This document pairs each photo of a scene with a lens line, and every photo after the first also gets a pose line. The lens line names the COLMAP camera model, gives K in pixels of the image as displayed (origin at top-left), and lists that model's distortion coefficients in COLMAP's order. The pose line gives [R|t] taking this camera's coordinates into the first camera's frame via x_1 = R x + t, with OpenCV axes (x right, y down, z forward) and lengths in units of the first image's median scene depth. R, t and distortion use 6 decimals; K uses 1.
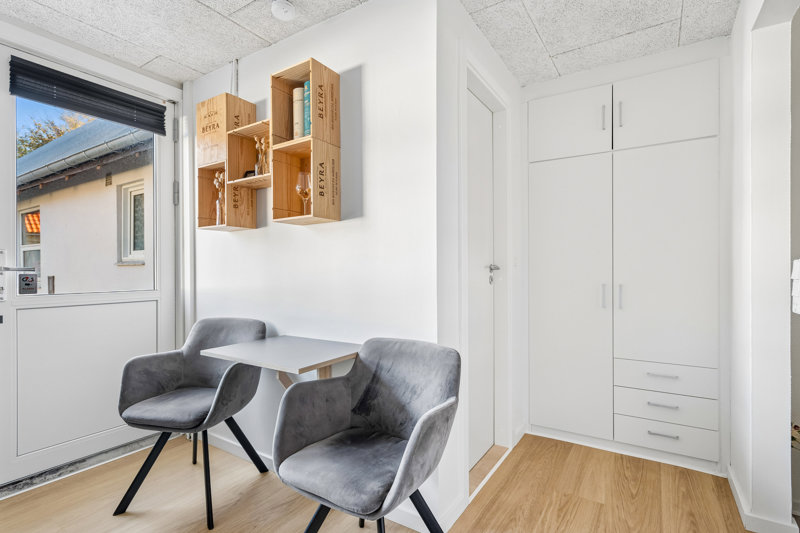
lens RADIAL K [[382.5, 0, 417.5], [0, 382.5, 267.9], [0, 0, 1]] dist [0.003016, 0.000068]
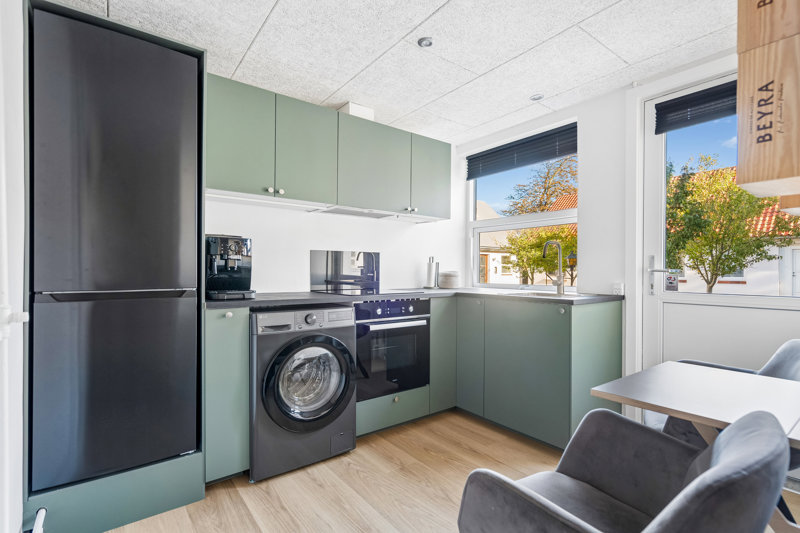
lens RADIAL K [[382.5, 0, 398.9], [0, 382.5, 270.3], [0, 0, 1]] dist [0.003016, 0.000068]
pose [[-0.362653, 0.000656, -0.931924, 0.445773], [-0.000628, 0.999999, 0.000949, 0.002233], [0.931924, 0.000930, -0.362653, 0.650347]]
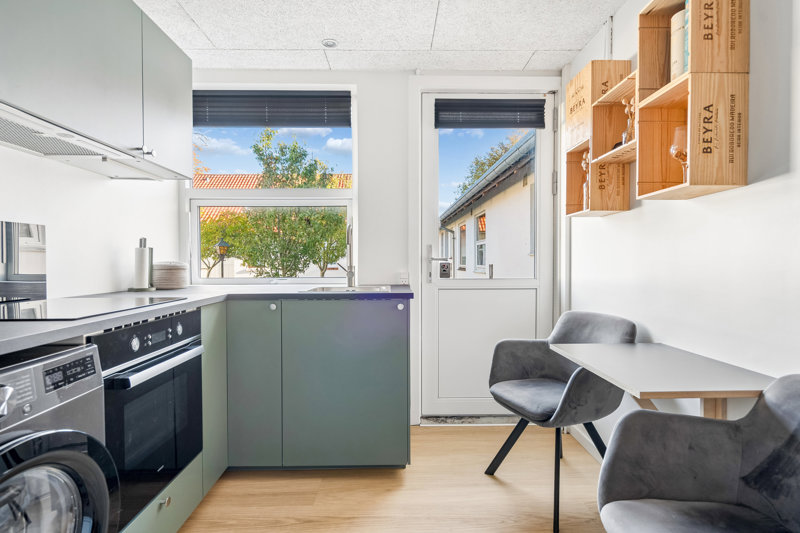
lens RADIAL K [[404.9, 0, 399.2], [0, 404.9, 268.4], [0, 0, 1]] dist [0.004037, 0.001198]
pose [[0.539964, 0.018758, -0.841479, 0.067275], [0.004003, 0.999683, 0.024853, 0.000351], [0.841678, -0.016788, 0.539718, 0.117605]]
